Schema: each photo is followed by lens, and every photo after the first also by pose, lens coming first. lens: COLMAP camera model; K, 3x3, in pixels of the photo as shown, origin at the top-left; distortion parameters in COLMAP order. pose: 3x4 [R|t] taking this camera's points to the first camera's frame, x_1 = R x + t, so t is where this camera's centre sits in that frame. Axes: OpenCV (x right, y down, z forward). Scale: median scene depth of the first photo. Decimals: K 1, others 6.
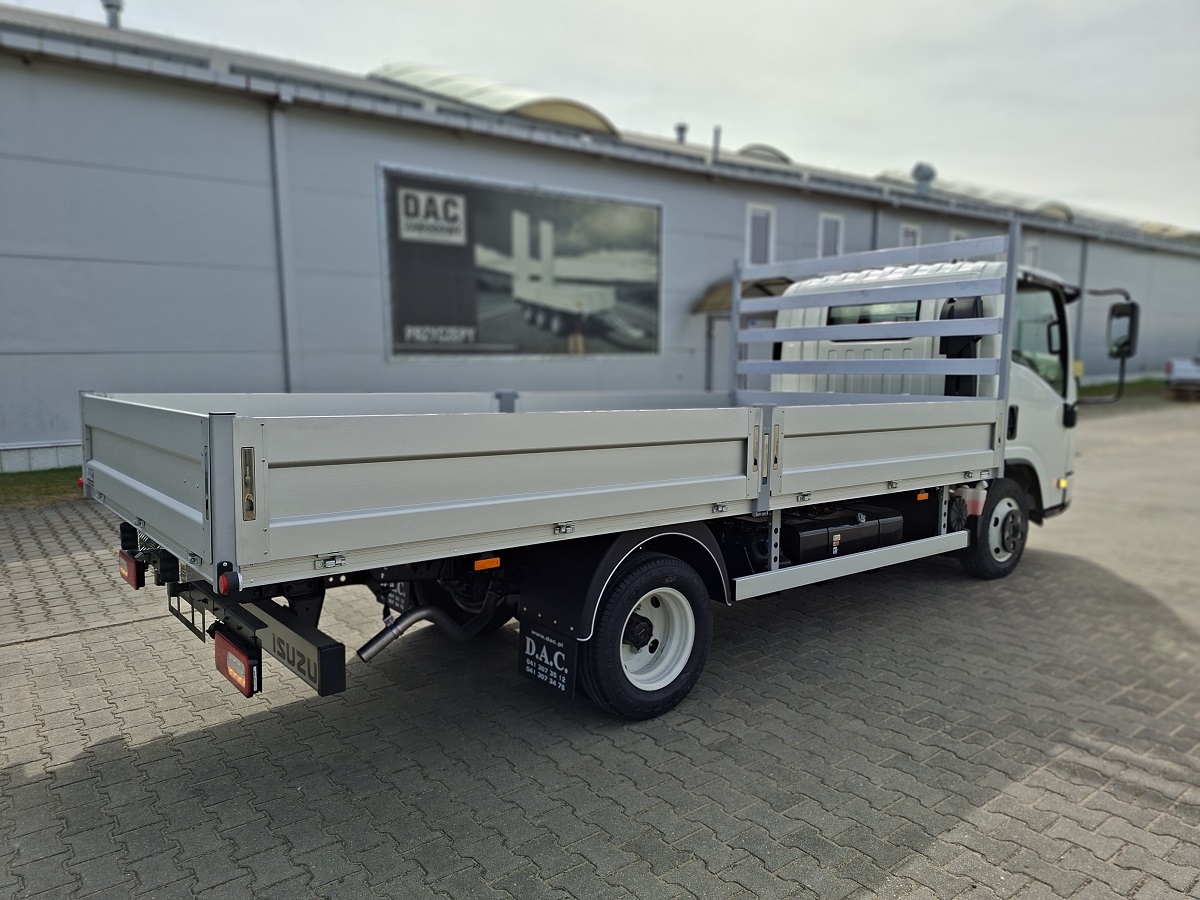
lens RADIAL K [[825.3, 0, 584.8], [0, 825.3, 451.7], [0, 0, 1]] dist [0.047415, -0.045701]
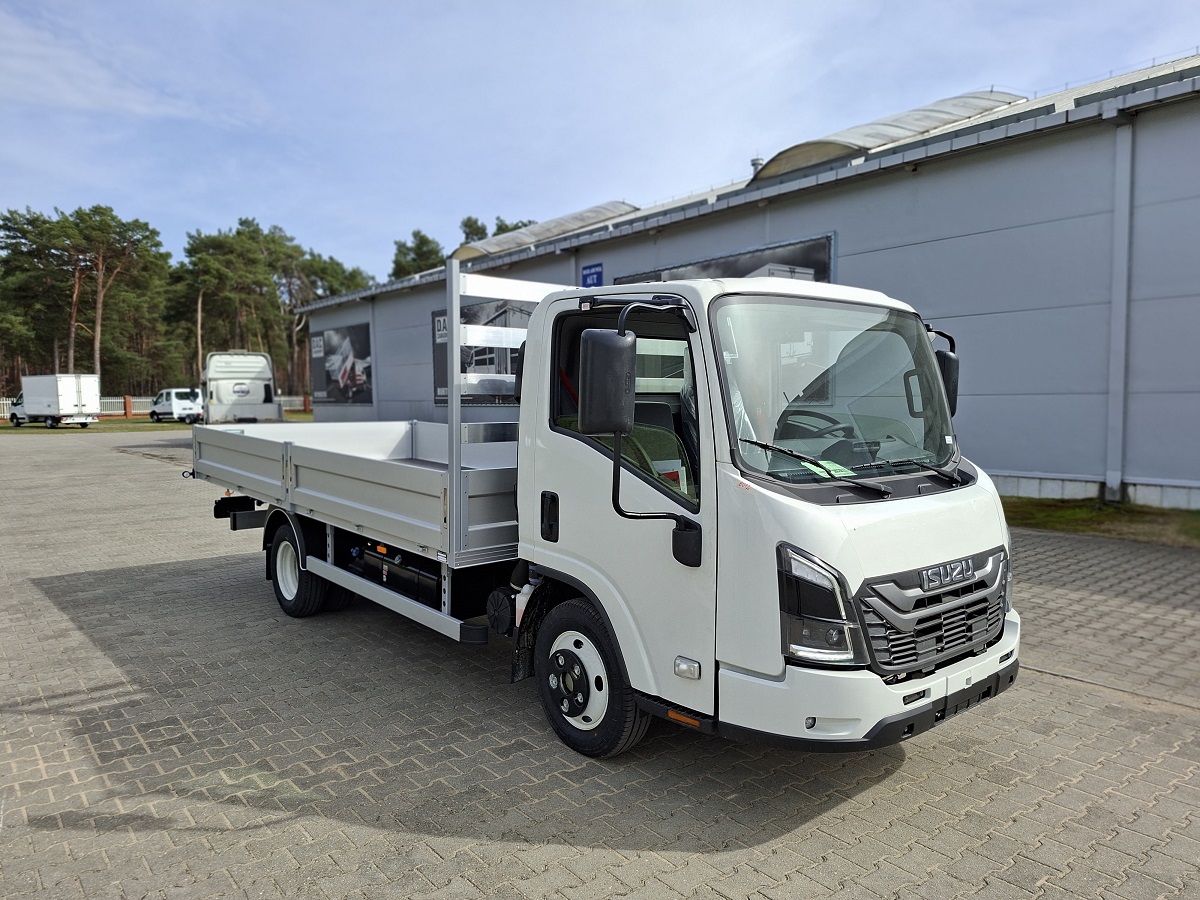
lens RADIAL K [[825.3, 0, 605.1], [0, 825.3, 451.1], [0, 0, 1]] dist [0.047415, -0.045701]
pose [[0.042176, 0.077046, -0.996135, 1.306688], [-0.118326, 0.990391, 0.071592, -0.158522], [0.992079, 0.114849, 0.050888, 1.098359]]
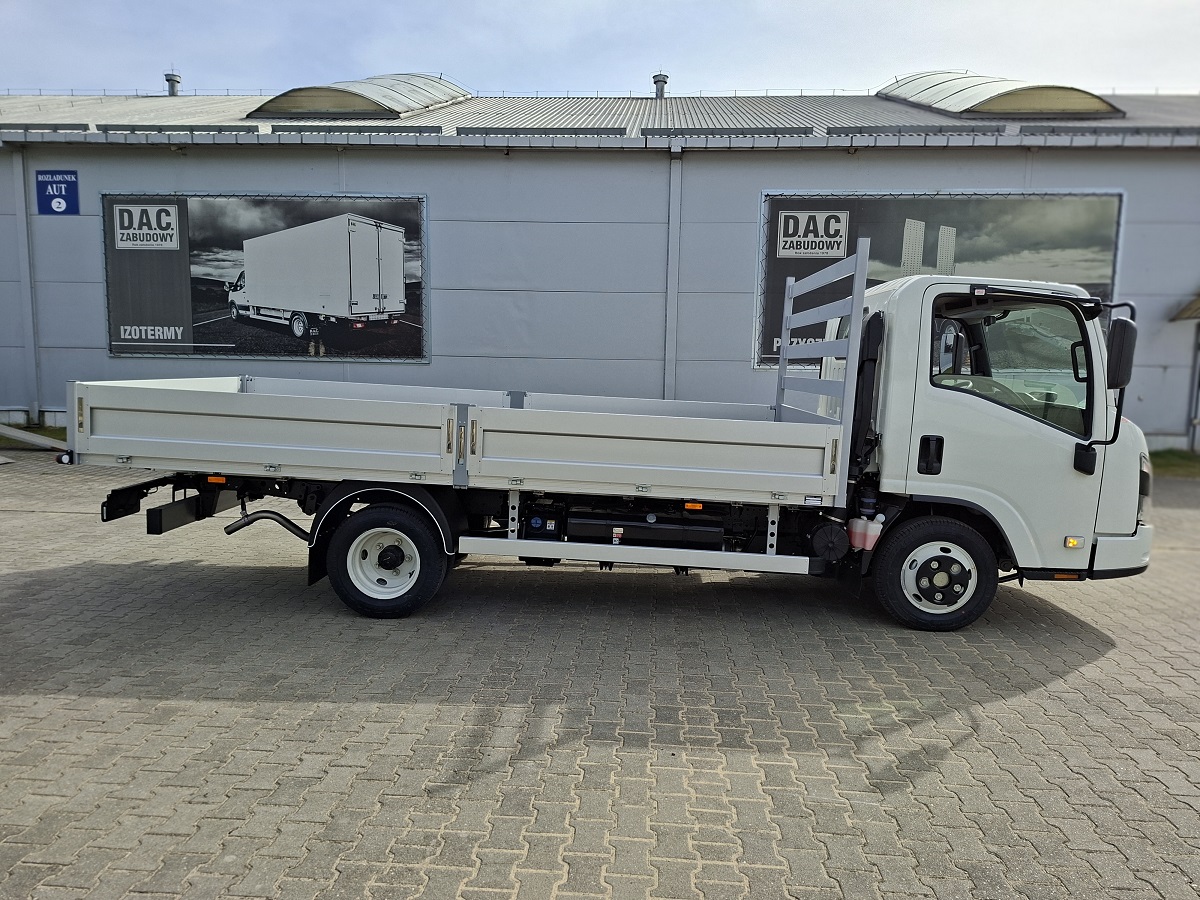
lens RADIAL K [[825.3, 0, 622.6], [0, 825.3, 449.1], [0, 0, 1]] dist [0.047415, -0.045701]
pose [[0.760007, 0.102010, -0.641859, 0.889386], [-0.110625, 0.993498, 0.026908, -0.024164], [0.640431, 0.050555, 0.766350, 0.134686]]
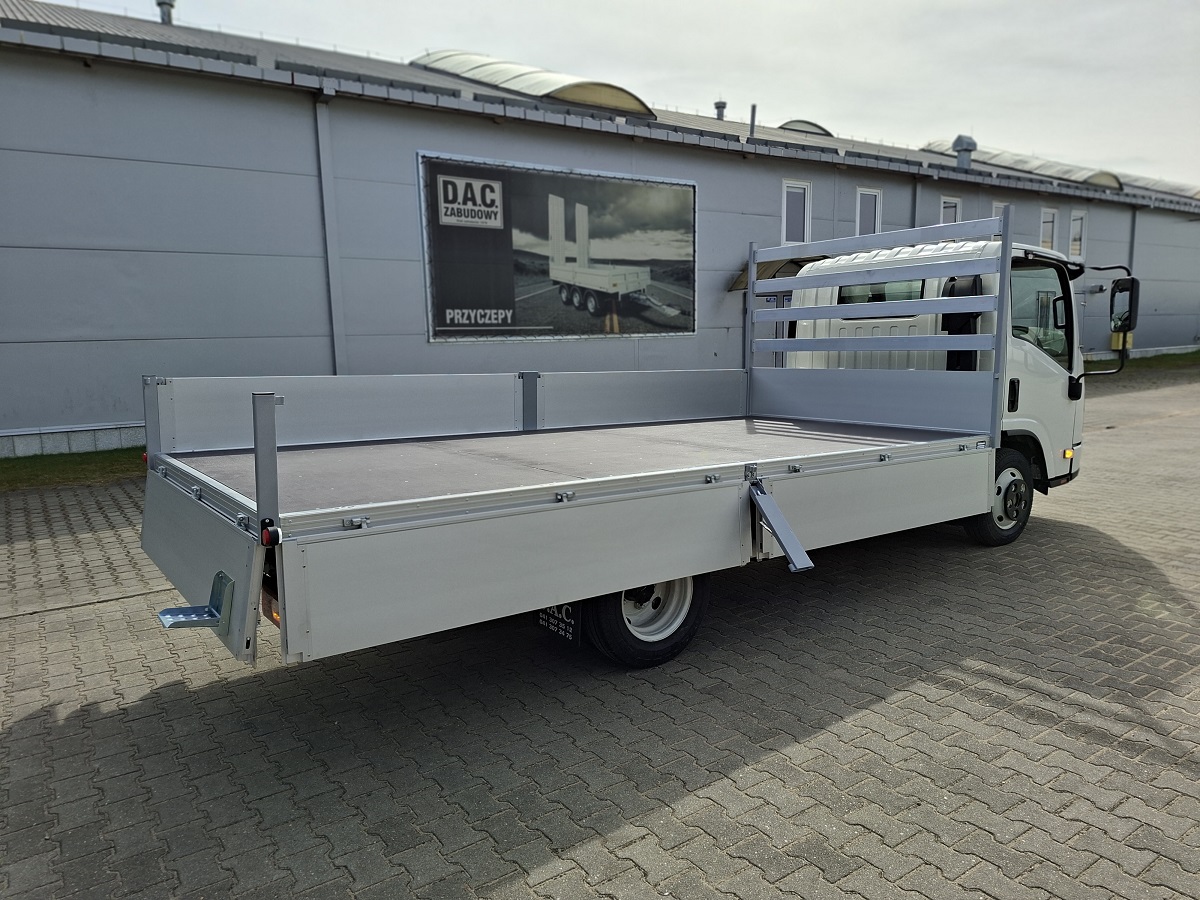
lens RADIAL K [[825.3, 0, 592.8], [0, 825.3, 438.3], [0, 0, 1]] dist [0.047415, -0.045701]
pose [[0.998883, -0.007664, -0.046637, 0.039640], [0.008140, 0.999917, 0.010024, 0.004390], [0.046556, -0.010392, 0.998862, -0.072356]]
